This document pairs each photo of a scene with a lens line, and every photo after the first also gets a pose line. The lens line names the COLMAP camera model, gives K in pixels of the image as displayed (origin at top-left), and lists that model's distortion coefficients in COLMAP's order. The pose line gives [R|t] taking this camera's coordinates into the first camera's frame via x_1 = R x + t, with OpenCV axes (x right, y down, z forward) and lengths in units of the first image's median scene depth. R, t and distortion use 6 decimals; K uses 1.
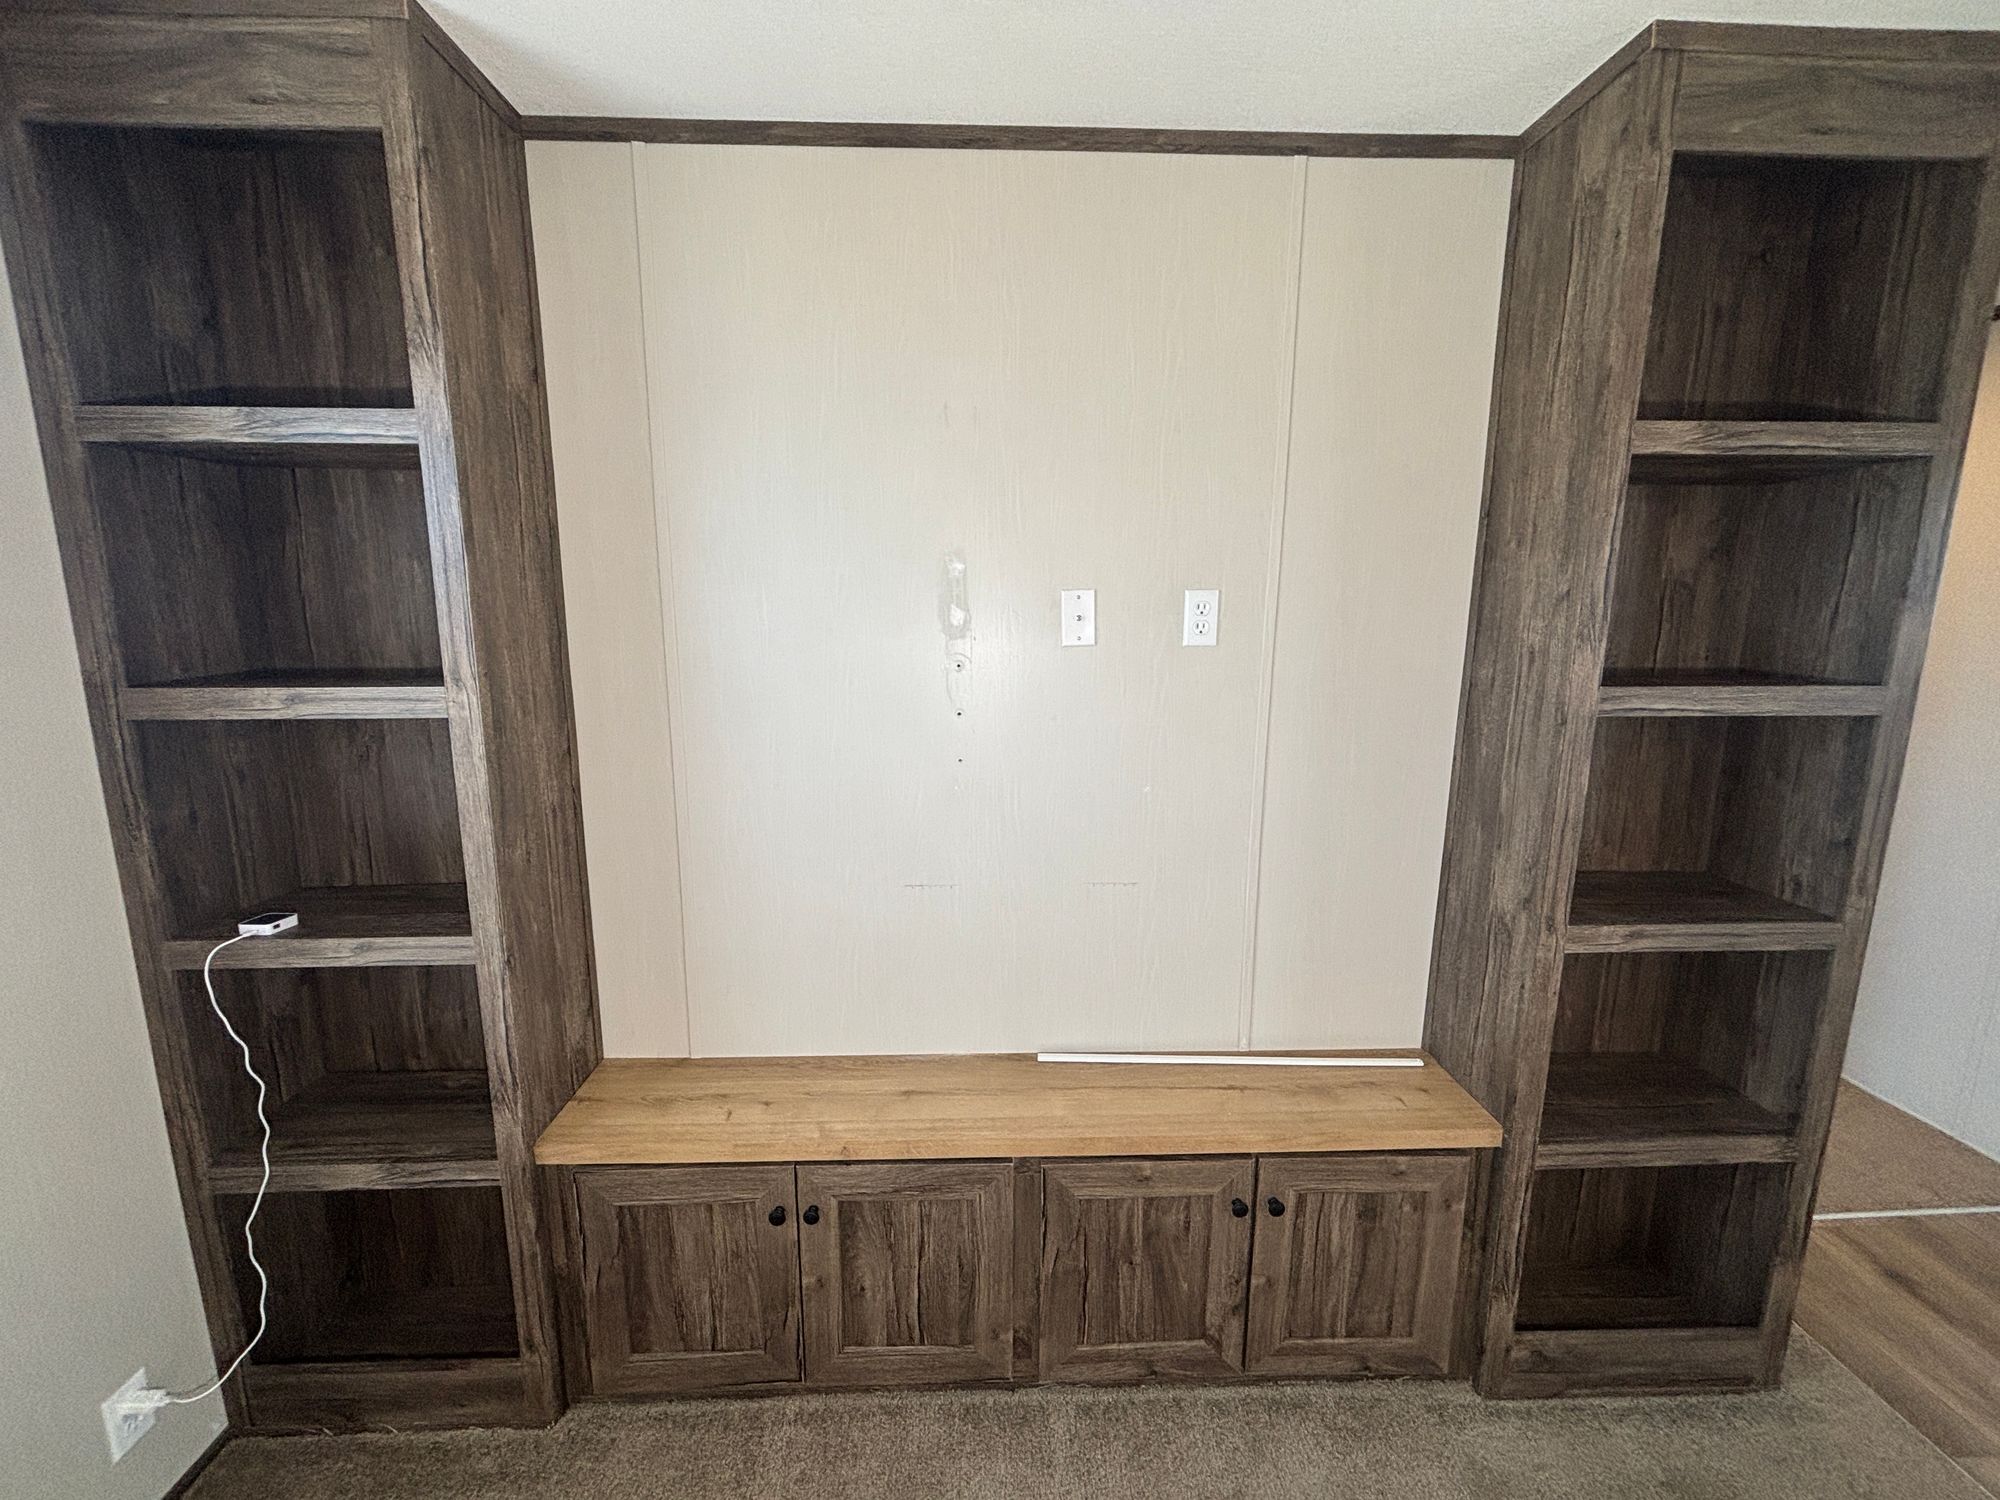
lens RADIAL K [[803.5, 0, 1003.8], [0, 803.5, 752.1], [0, 0, 1]] dist [-0.003861, -0.000563]
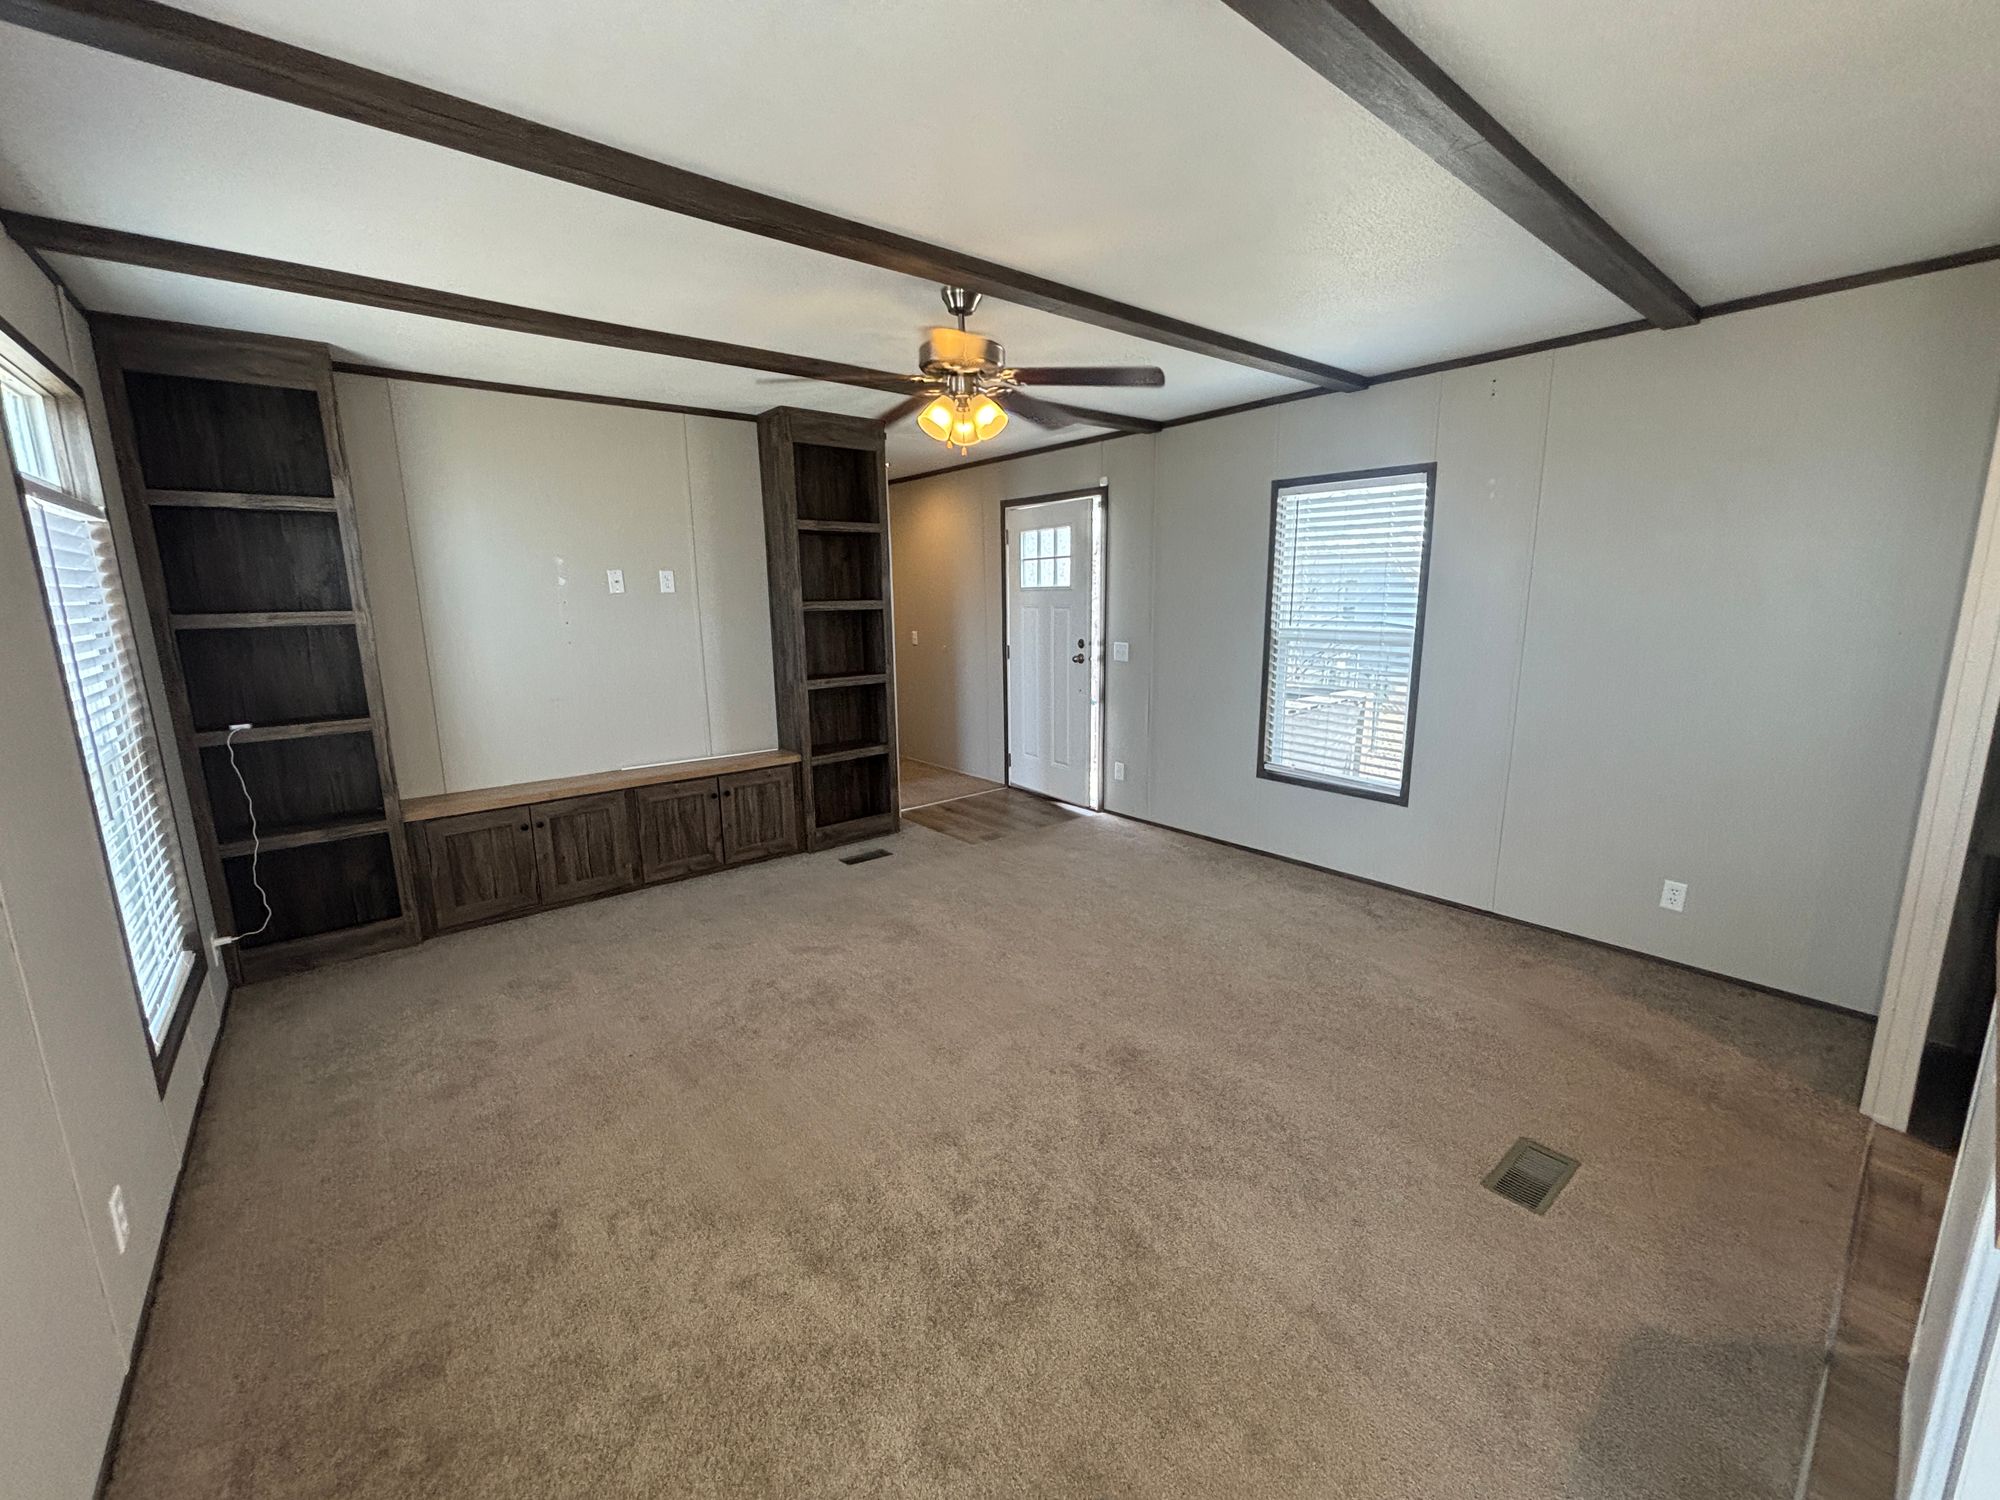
lens RADIAL K [[803.5, 0, 1001.6], [0, 803.5, 746.9], [0, 0, 1]] dist [-0.003861, -0.000563]
pose [[0.786405, -0.131994, 0.603444, -0.568910], [0.124104, 0.990745, 0.054978, 0.372639], [-0.605115, 0.031655, 0.795508, -1.791596]]
